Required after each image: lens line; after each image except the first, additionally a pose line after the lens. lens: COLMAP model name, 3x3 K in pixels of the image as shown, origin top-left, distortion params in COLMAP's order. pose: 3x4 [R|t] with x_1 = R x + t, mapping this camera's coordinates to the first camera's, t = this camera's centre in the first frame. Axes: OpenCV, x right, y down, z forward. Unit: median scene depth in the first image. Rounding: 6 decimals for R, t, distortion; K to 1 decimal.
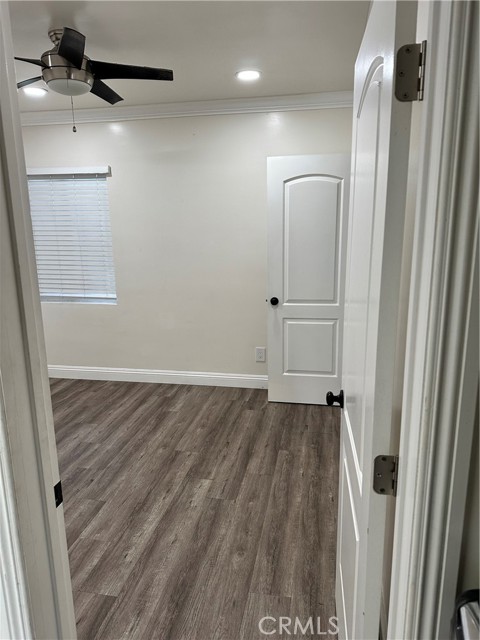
lens RADIAL K [[435.7, 0, 238.5], [0, 435.7, 318.8], [0, 0, 1]] dist [0.080043, -0.106401]
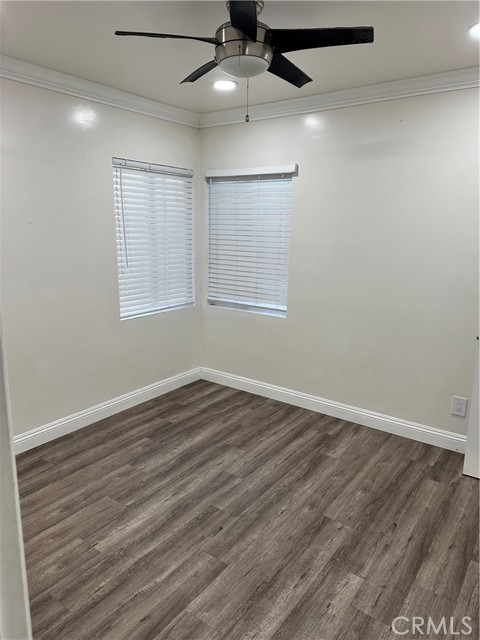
lens RADIAL K [[435.7, 0, 238.5], [0, 435.7, 318.8], [0, 0, 1]] dist [0.080043, -0.106401]
pose [[0.903698, 0.113516, -0.412848, 0.005597], [-0.116183, 0.993051, 0.018731, -0.047909], [0.412106, 0.031039, 0.910607, 0.184741]]
